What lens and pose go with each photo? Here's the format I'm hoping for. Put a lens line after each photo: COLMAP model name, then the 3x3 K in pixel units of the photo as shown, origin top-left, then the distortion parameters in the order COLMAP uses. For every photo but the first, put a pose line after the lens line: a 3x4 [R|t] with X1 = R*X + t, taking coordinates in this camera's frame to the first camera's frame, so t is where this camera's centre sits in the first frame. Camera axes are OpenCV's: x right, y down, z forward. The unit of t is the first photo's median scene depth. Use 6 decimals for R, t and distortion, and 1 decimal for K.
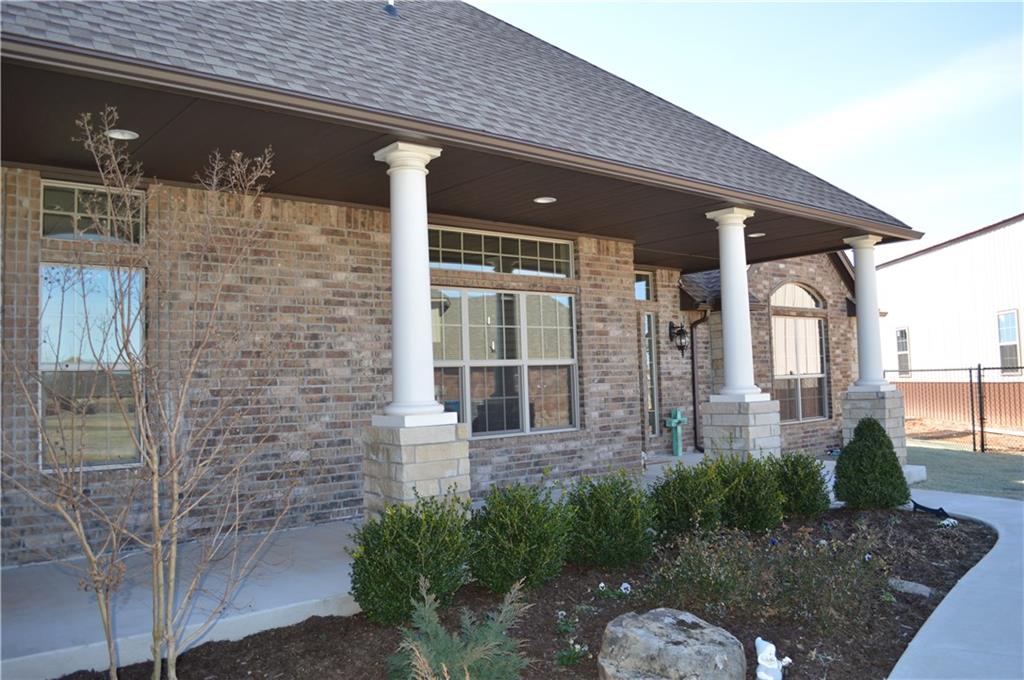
lens RADIAL K [[817.9, 0, 518.8], [0, 817.9, 337.1], [0, 0, 1]] dist [-0.081038, 0.008247]
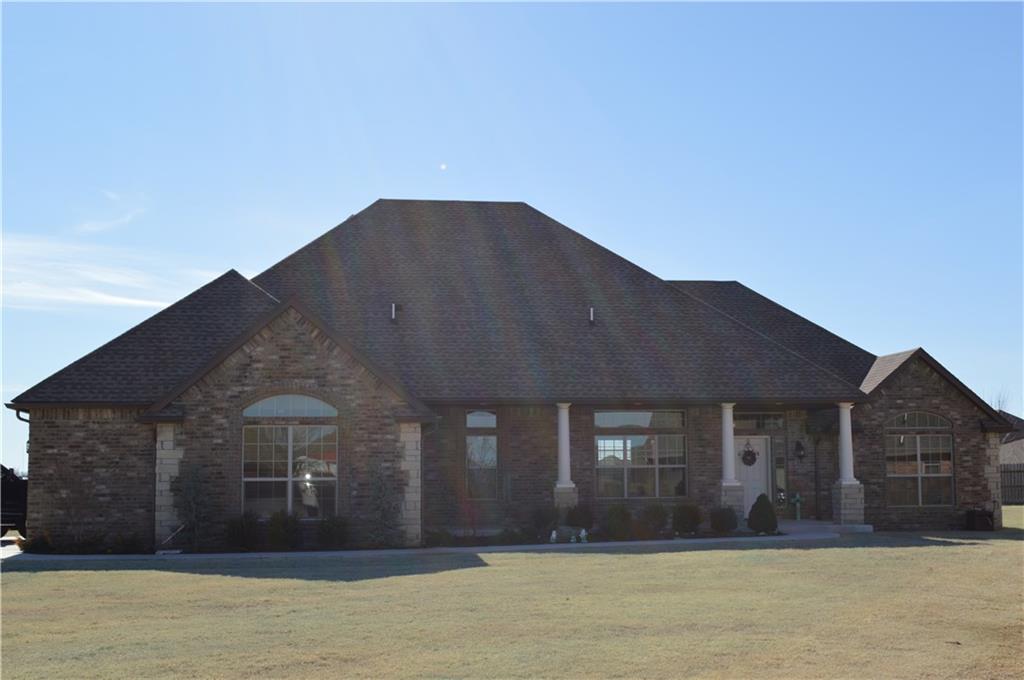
lens RADIAL K [[1411.8, 0, 512.0], [0, 1411.8, 340.0], [0, 0, 1]] dist [-0.031131, 0.015209]
pose [[0.843704, -0.028554, -0.536048, 1.646437], [0.010464, 0.999269, -0.036758, -0.166119], [0.536706, 0.025404, 0.843387, -2.339797]]
